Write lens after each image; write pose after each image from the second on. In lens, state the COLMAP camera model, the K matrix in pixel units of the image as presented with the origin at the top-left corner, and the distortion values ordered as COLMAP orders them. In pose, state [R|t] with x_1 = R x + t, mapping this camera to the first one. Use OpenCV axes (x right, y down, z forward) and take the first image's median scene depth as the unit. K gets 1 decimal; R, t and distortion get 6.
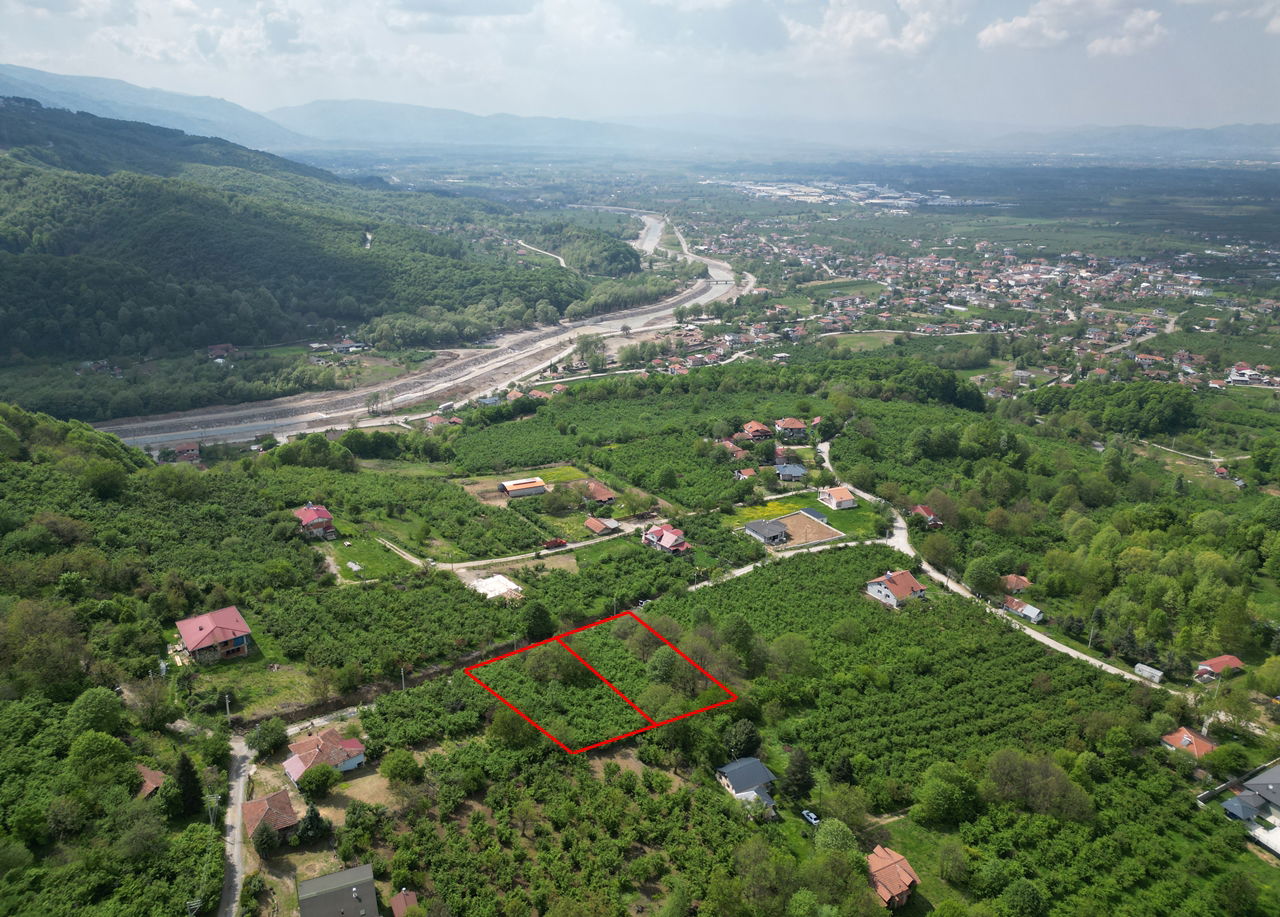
lens RADIAL K [[888.8, 0, 638.4], [0, 888.8, 440.0], [0, 0, 1]] dist [0.074356, -0.069564]
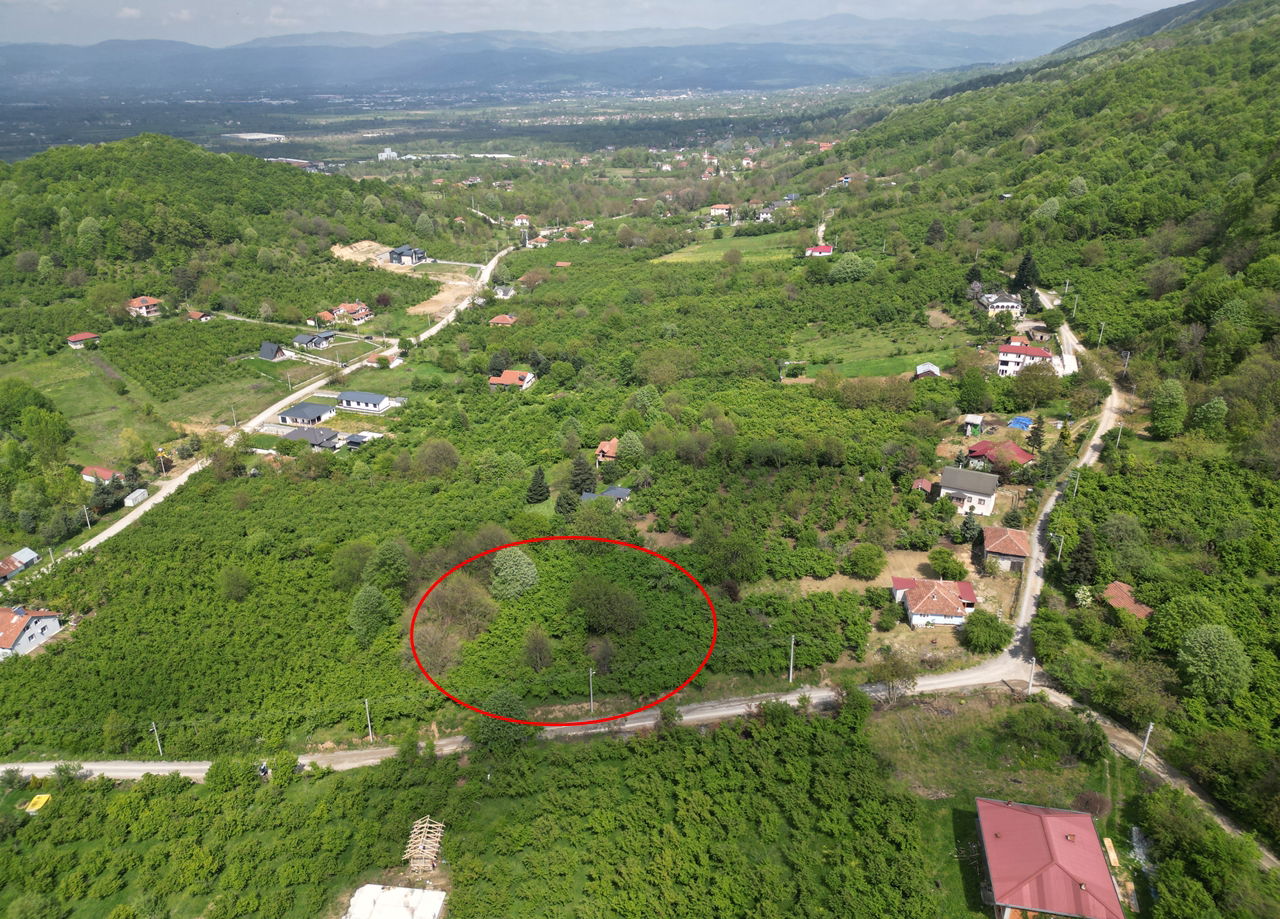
lens RADIAL K [[888.8, 0, 636.6], [0, 888.8, 445.5], [0, 0, 1]] dist [0.074356, -0.069564]
pose [[-0.664351, -0.305716, 0.682037, -0.174294], [0.238793, 0.777878, 0.581277, -0.087880], [-0.708248, 0.549038, -0.443781, 0.369890]]
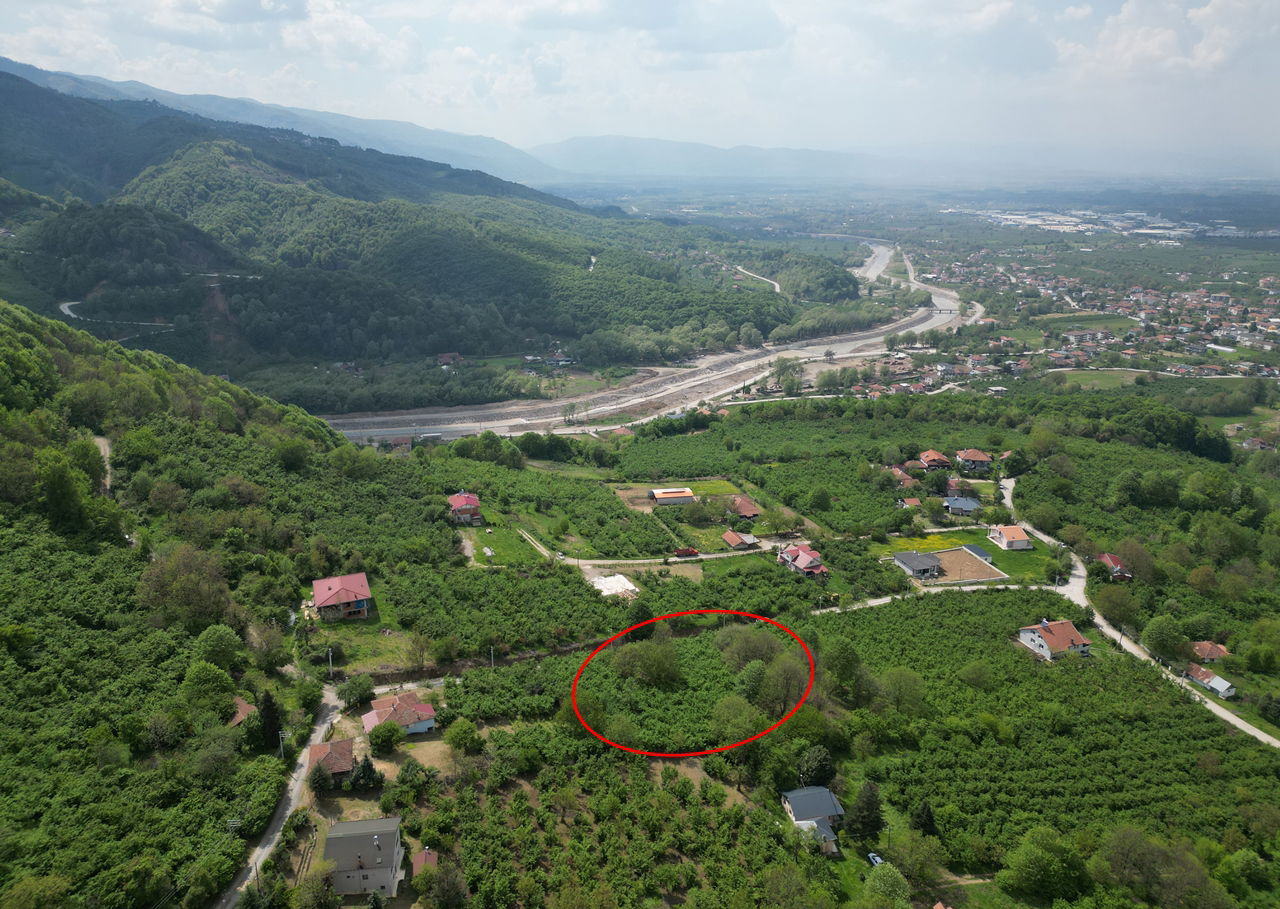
lens RADIAL K [[888.6, 0, 637.9], [0, 888.6, 434.9], [0, 0, 1]] dist [0.076854, -0.074913]
pose [[0.967492, 0.065179, -0.244359, 0.038316], [-0.074084, 0.996875, -0.027422, 0.007381], [0.241808, 0.044634, 0.969297, 0.007522]]
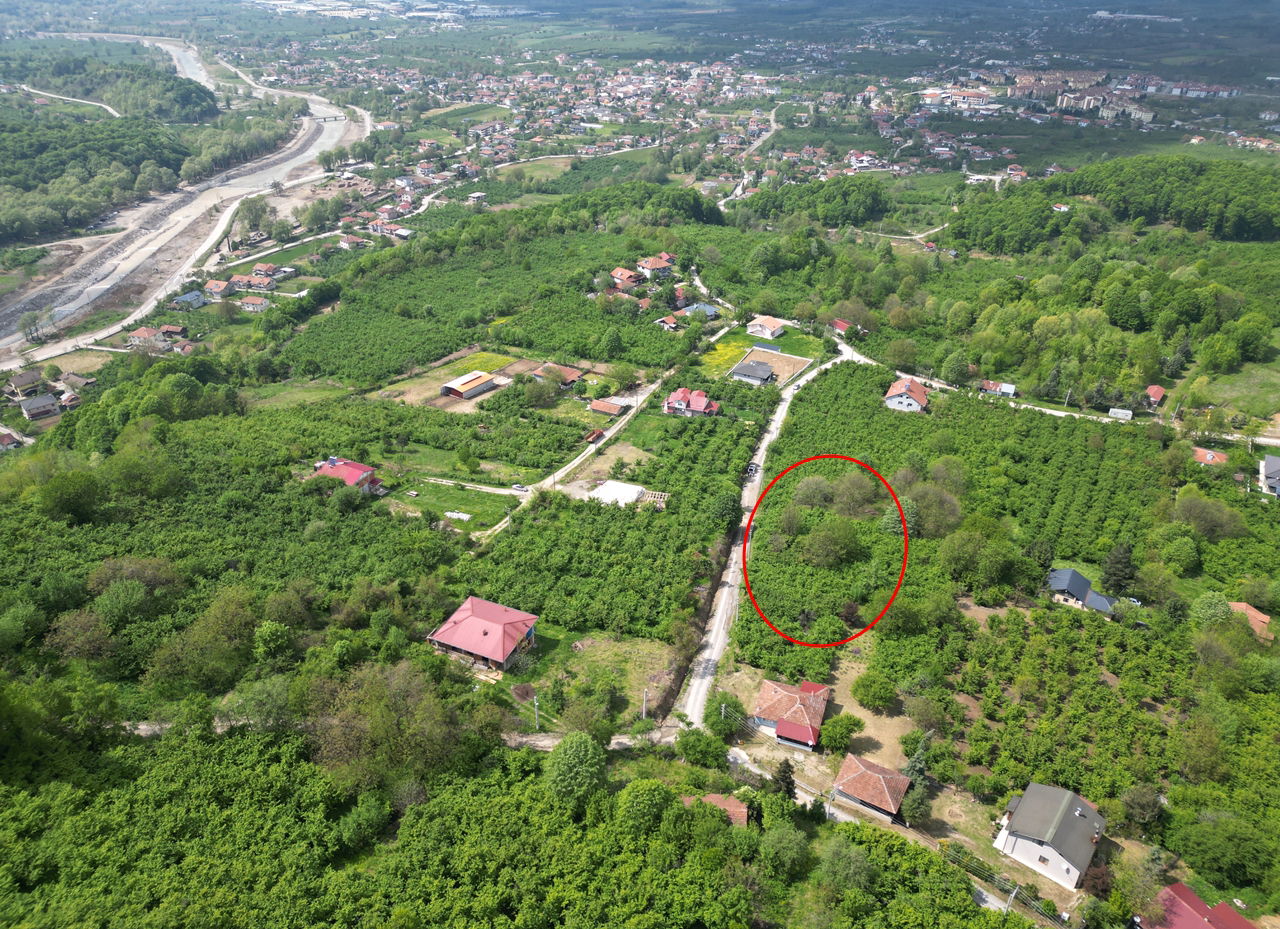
lens RADIAL K [[888.8, 0, 637.2], [0, 888.8, 449.4], [0, 0, 1]] dist [0.074356, -0.069564]
pose [[0.873303, -0.249325, 0.418544, -0.190529], [0.166226, 0.960059, 0.225068, -0.028513], [-0.457942, -0.126980, 0.879866, 0.080643]]
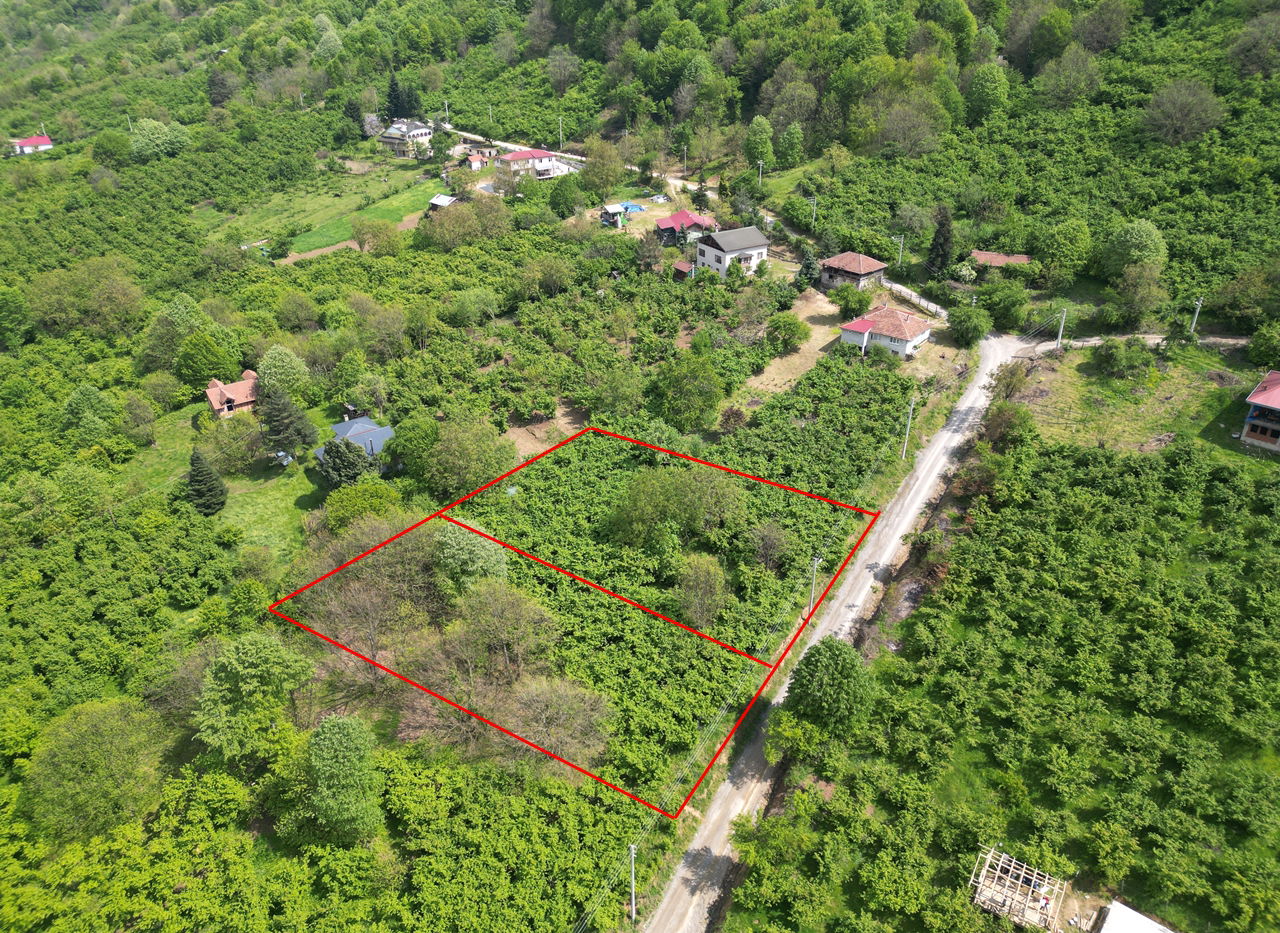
lens RADIAL K [[892.5, 0, 638.9], [0, 892.5, 468.6], [0, 0, 1]] dist [0.031463, -0.018726]
pose [[-0.986415, 0.070566, -0.148345, 0.001515], [-0.062742, 0.672738, 0.737216, -0.038018], [0.151819, 0.736508, -0.659171, 0.388967]]
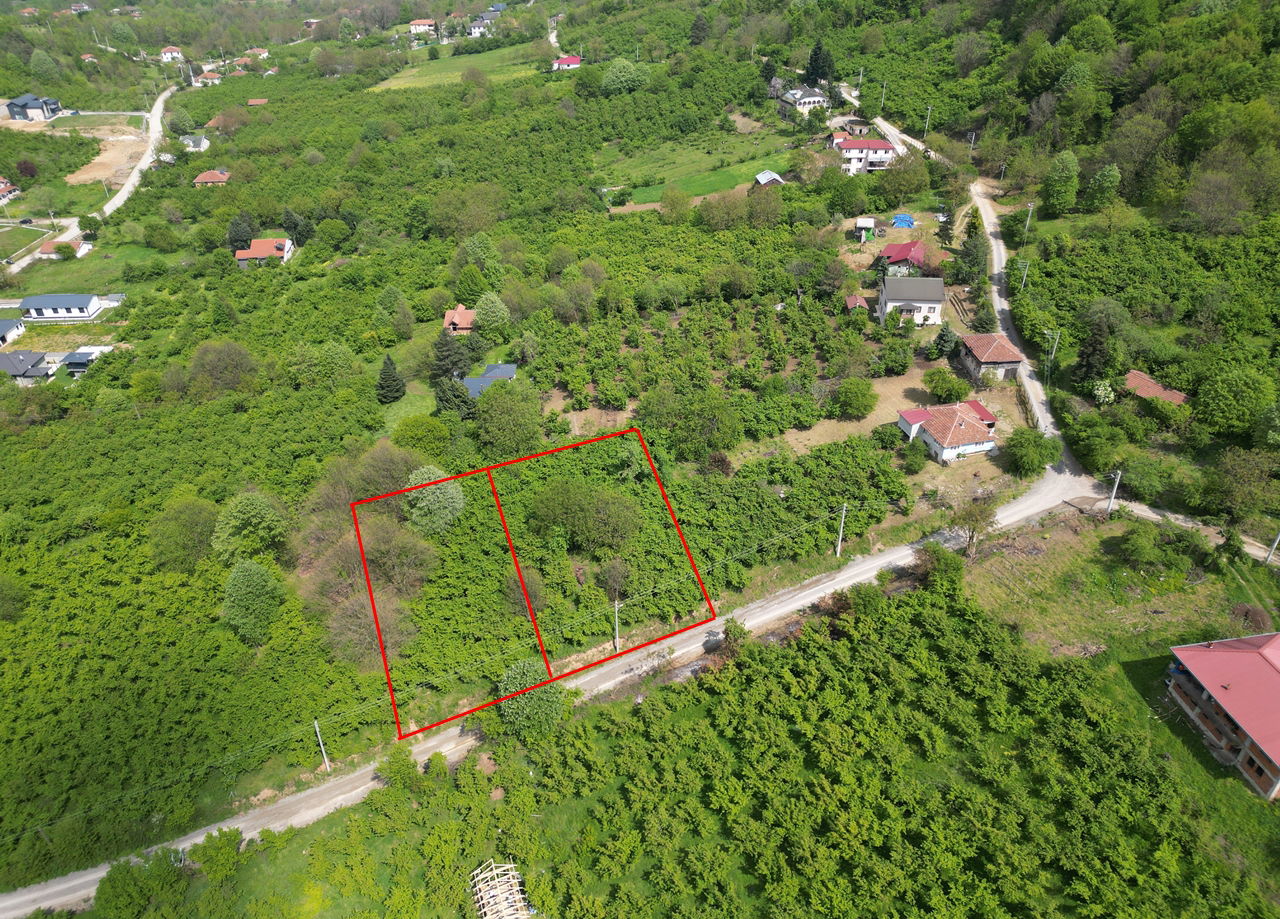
lens RADIAL K [[888.8, 0, 635.2], [0, 888.8, 442.1], [0, 0, 1]] dist [0.074356, -0.069564]
pose [[-0.886625, -0.255902, 0.385241, -0.099925], [0.147553, 0.632926, 0.760022, -0.068512], [-0.438321, 0.730697, -0.523408, 0.374807]]
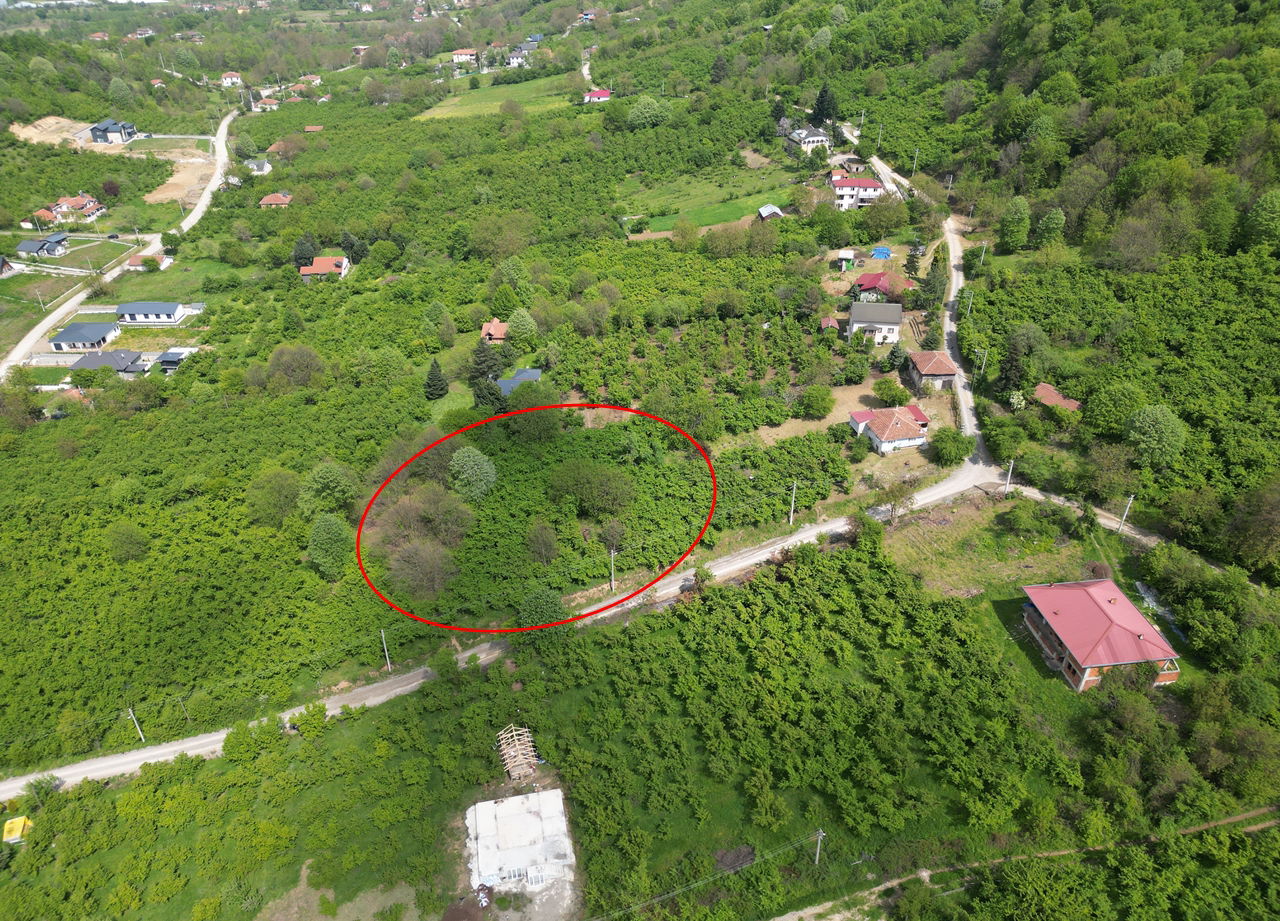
lens RADIAL K [[888.8, 0, 634.9], [0, 888.8, 458.9], [0, 0, 1]] dist [0.074356, -0.069564]
pose [[-0.867907, -0.277982, 0.411659, -0.125681], [0.154356, 0.636785, 0.755433, -0.097308], [-0.472135, 0.719188, -0.509762, 0.400375]]
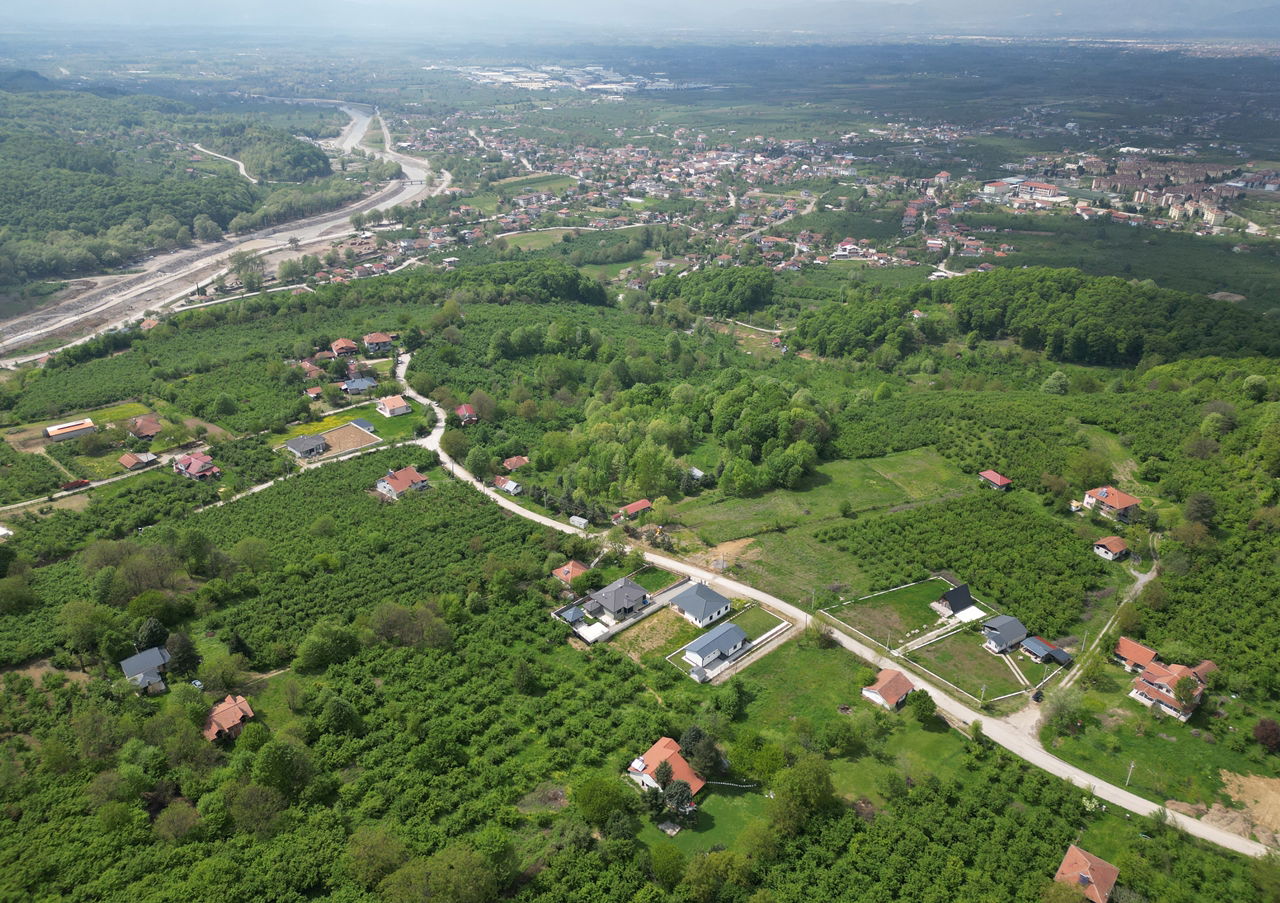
lens RADIAL K [[888.6, 0, 637.7], [0, 888.6, 423.2], [0, 0, 1]] dist [0.076854, -0.074913]
pose [[0.965093, -0.117047, 0.234296, 0.132694], [0.092665, 0.989318, 0.112533, -0.005776], [-0.244965, -0.086894, 0.965630, -0.081693]]
